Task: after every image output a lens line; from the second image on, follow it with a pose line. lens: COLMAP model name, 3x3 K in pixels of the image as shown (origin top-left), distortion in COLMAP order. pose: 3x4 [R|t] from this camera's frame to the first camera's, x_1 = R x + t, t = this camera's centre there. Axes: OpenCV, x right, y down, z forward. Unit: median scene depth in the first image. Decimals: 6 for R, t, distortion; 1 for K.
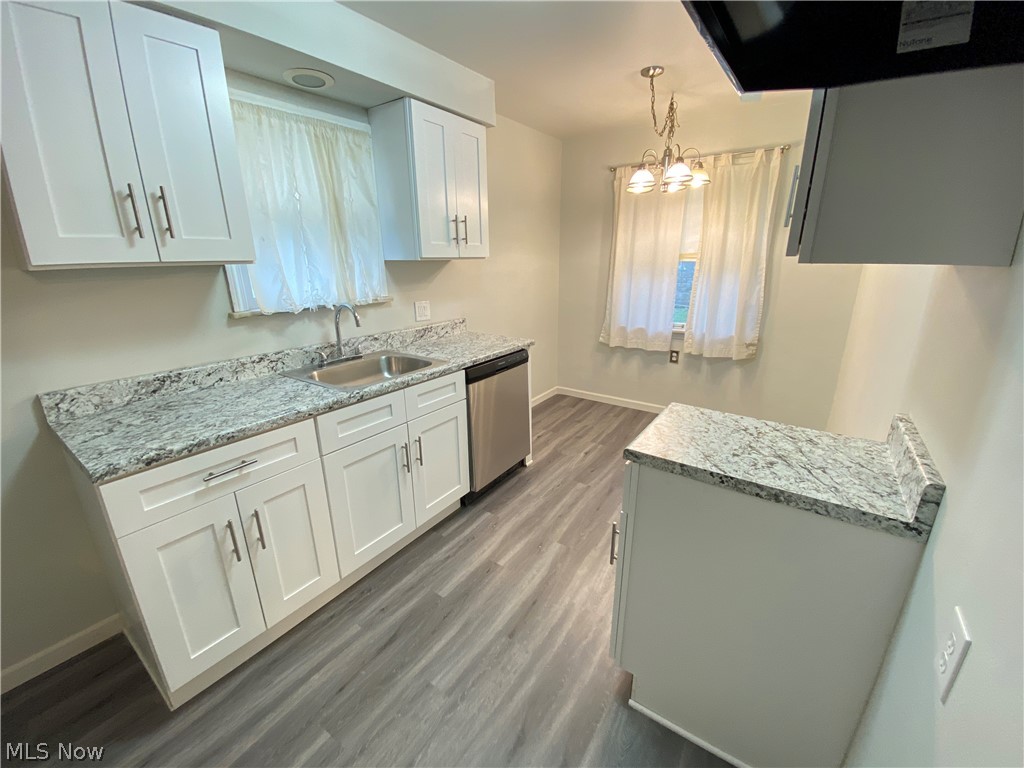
lens RADIAL K [[421.0, 0, 521.1], [0, 421.0, 383.2], [0, 0, 1]] dist [0.004135, -0.000450]
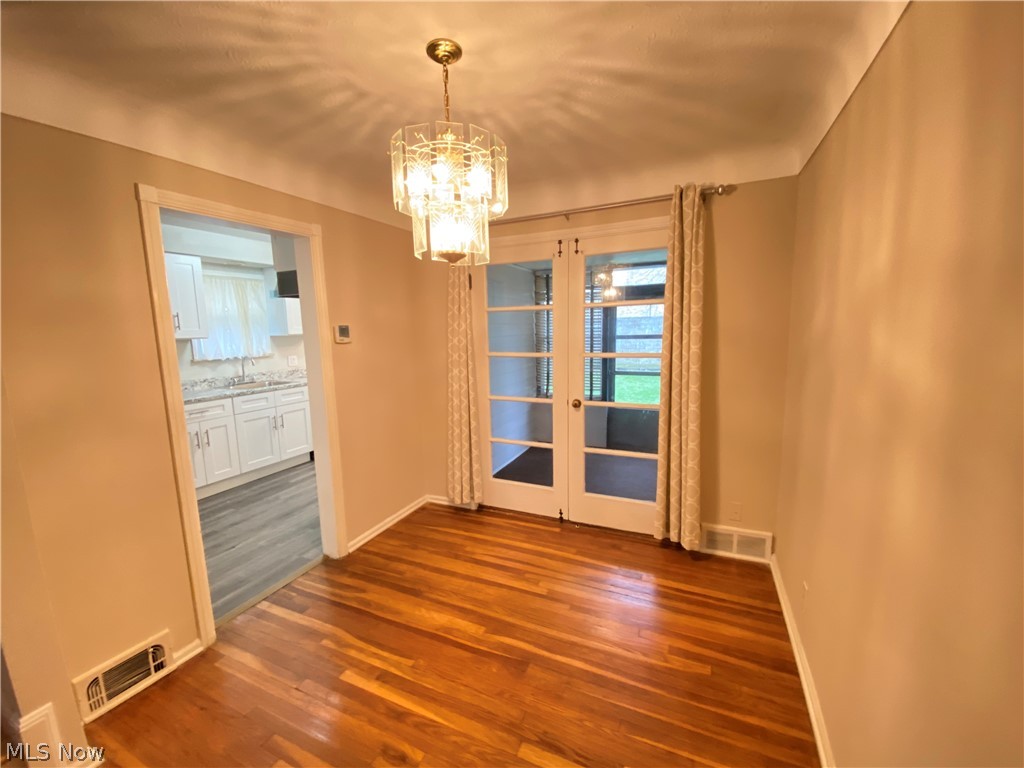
lens RADIAL K [[421.0, 0, 514.6], [0, 421.0, 379.1], [0, 0, 1]] dist [0.004135, -0.000450]
pose [[0.985369, -0.030859, 0.167617, 0.630013], [0.057345, 0.986161, -0.155555, 0.382936], [-0.160497, 0.162891, 0.973503, -1.453656]]
